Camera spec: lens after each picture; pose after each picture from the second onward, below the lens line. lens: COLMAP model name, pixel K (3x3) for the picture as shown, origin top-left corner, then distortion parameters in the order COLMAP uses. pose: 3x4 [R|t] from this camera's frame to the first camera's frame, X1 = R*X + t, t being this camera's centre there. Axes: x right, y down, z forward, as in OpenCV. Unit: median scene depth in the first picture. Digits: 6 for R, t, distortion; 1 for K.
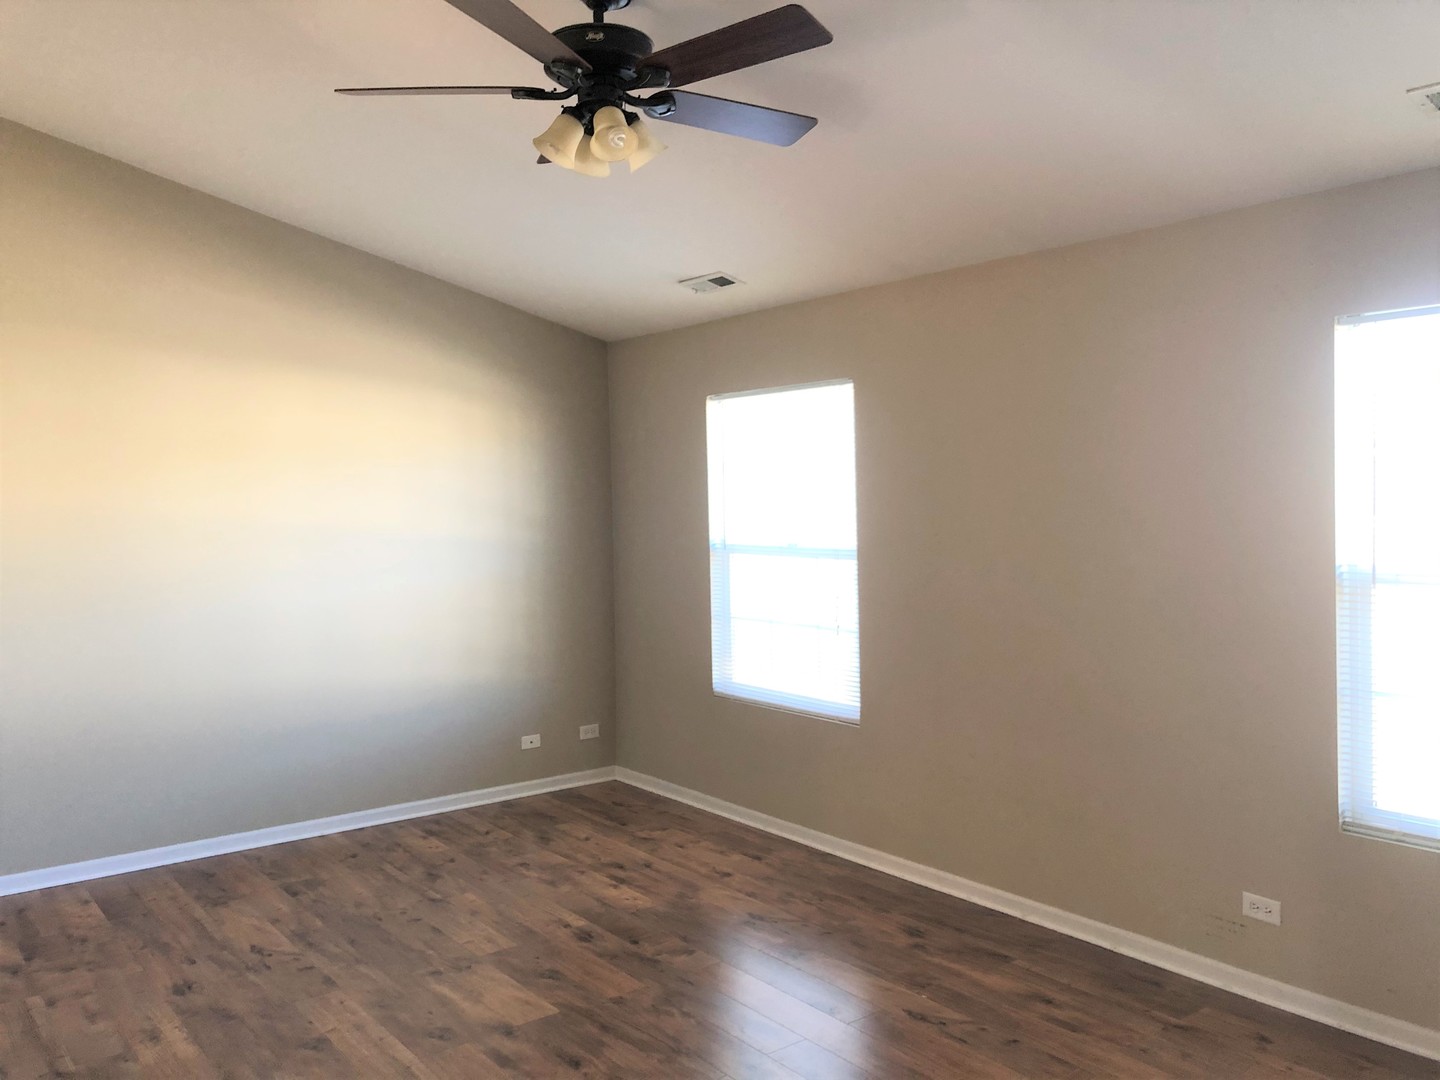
lens RADIAL K [[1191.1, 0, 720.0], [0, 1191.1, 531.4], [0, 0, 1]] dist [0.043222, -0.025102]
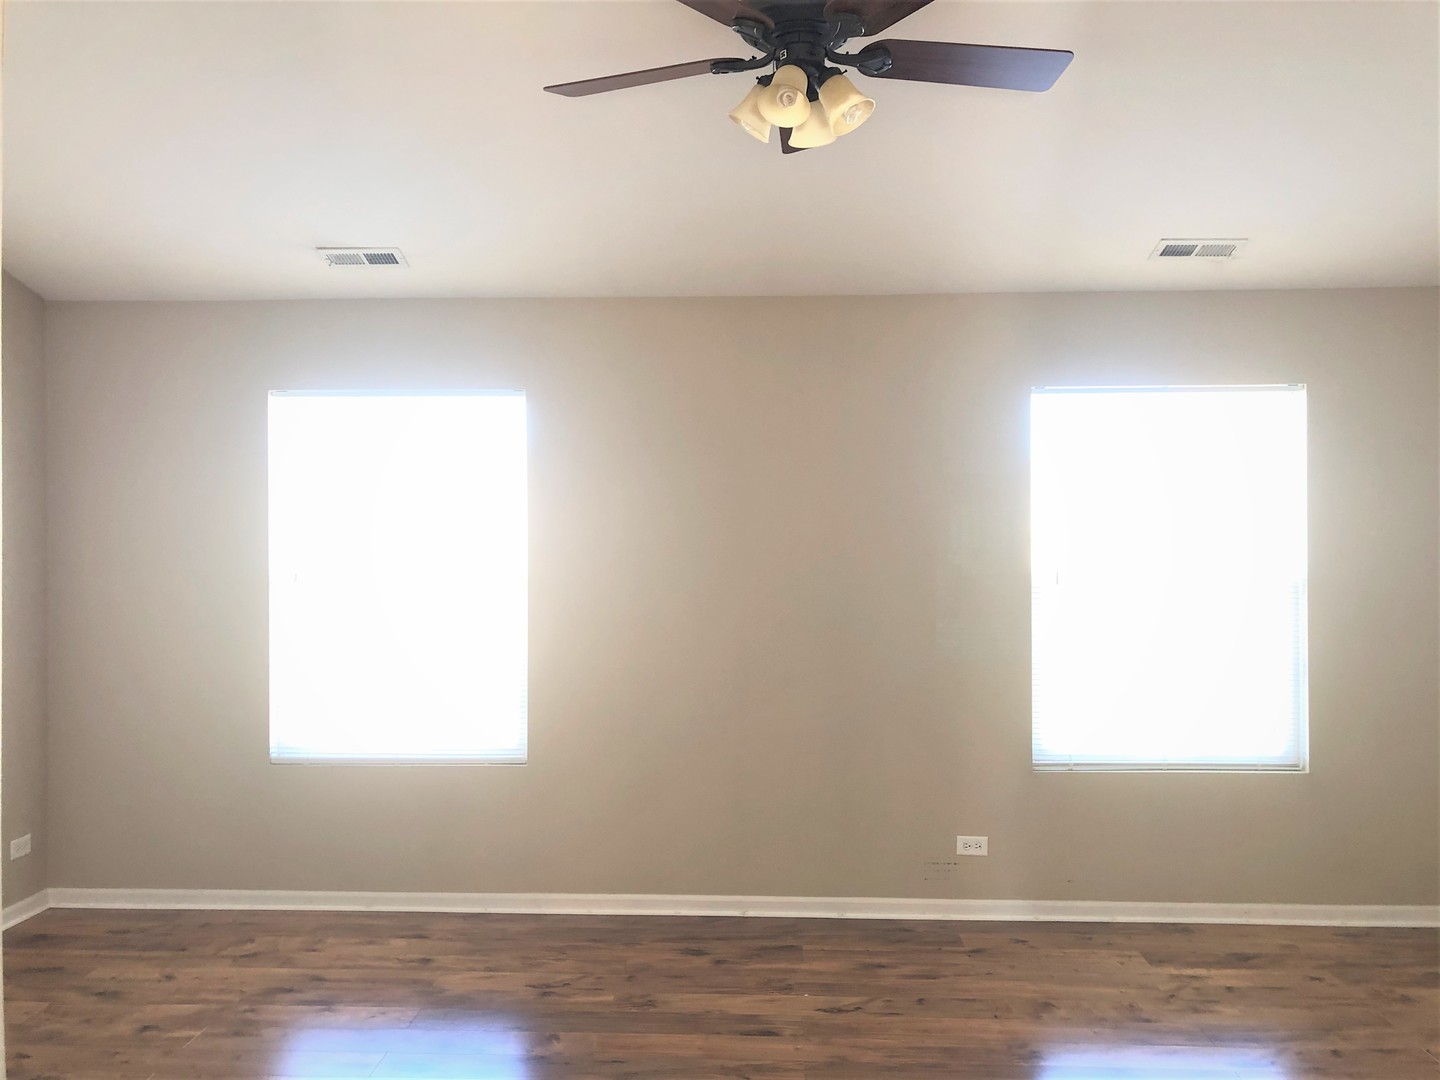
lens RADIAL K [[1191.1, 0, 714.2], [0, 1191.1, 543.4], [0, 0, 1]] dist [0.043222, -0.025102]
pose [[0.643051, 0.008171, 0.765780, -0.541189], [0.014994, 0.999617, -0.023258, 0.016183], [-0.765677, 0.026438, 0.642682, 0.306966]]
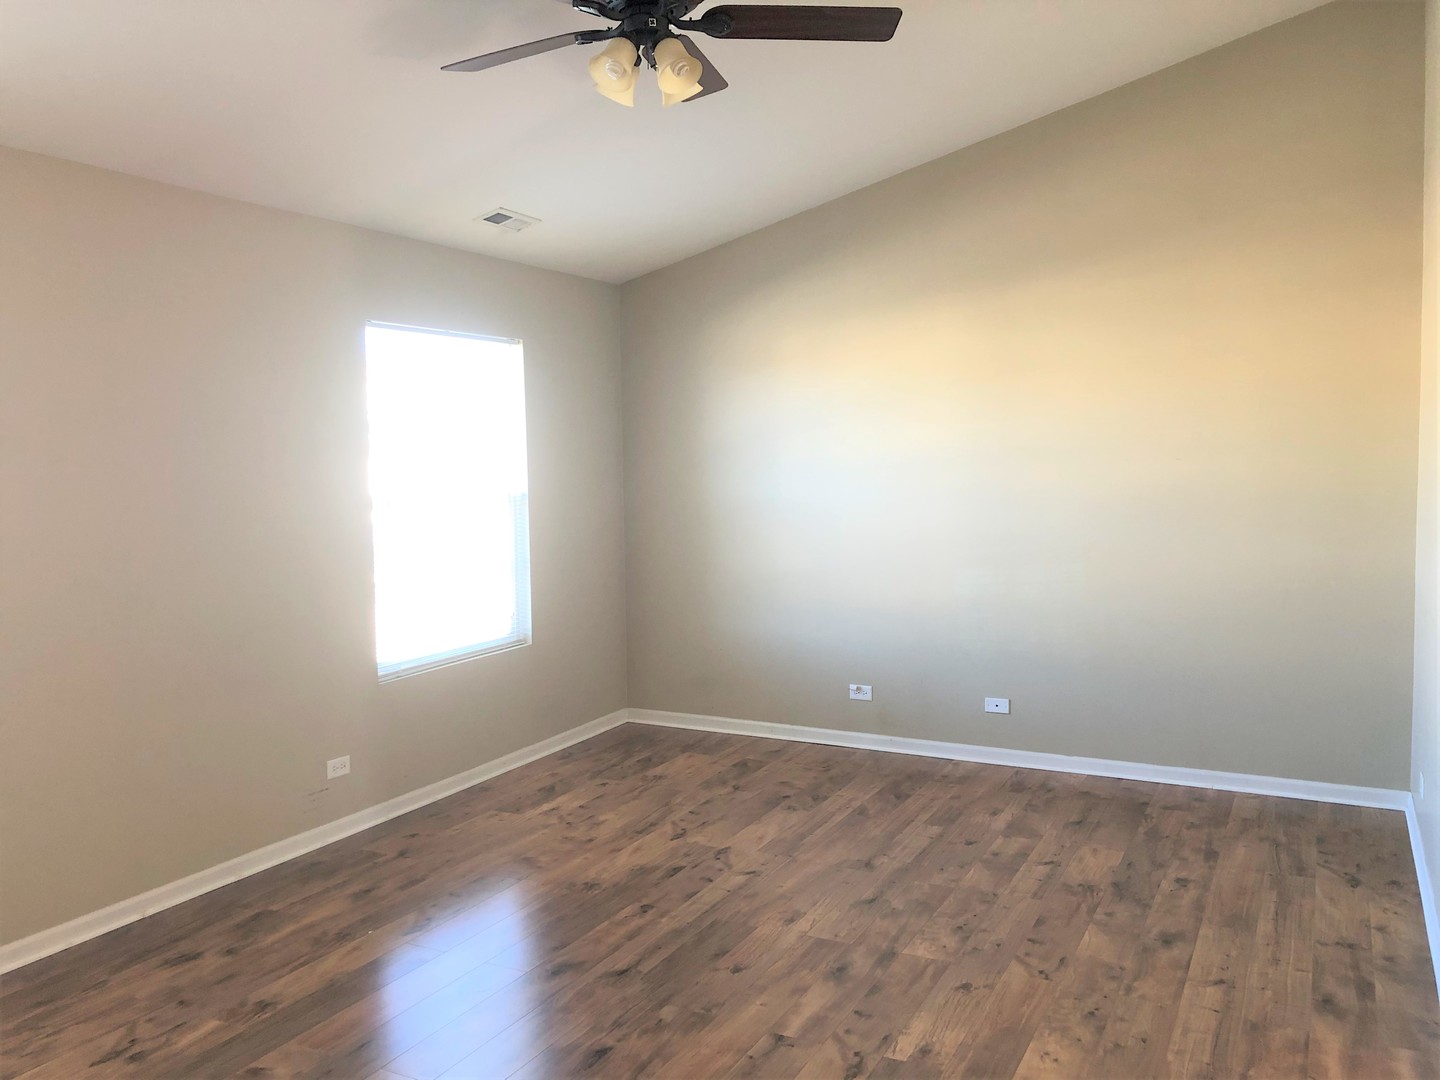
lens RADIAL K [[1191.1, 0, 714.9], [0, 1191.1, 546.8], [0, 0, 1]] dist [0.043222, -0.025102]
pose [[-0.420630, -0.050625, 0.905819, -0.687653], [0.051492, 0.995500, 0.079548, -0.003902], [-0.905770, 0.080102, -0.416131, 0.903017]]
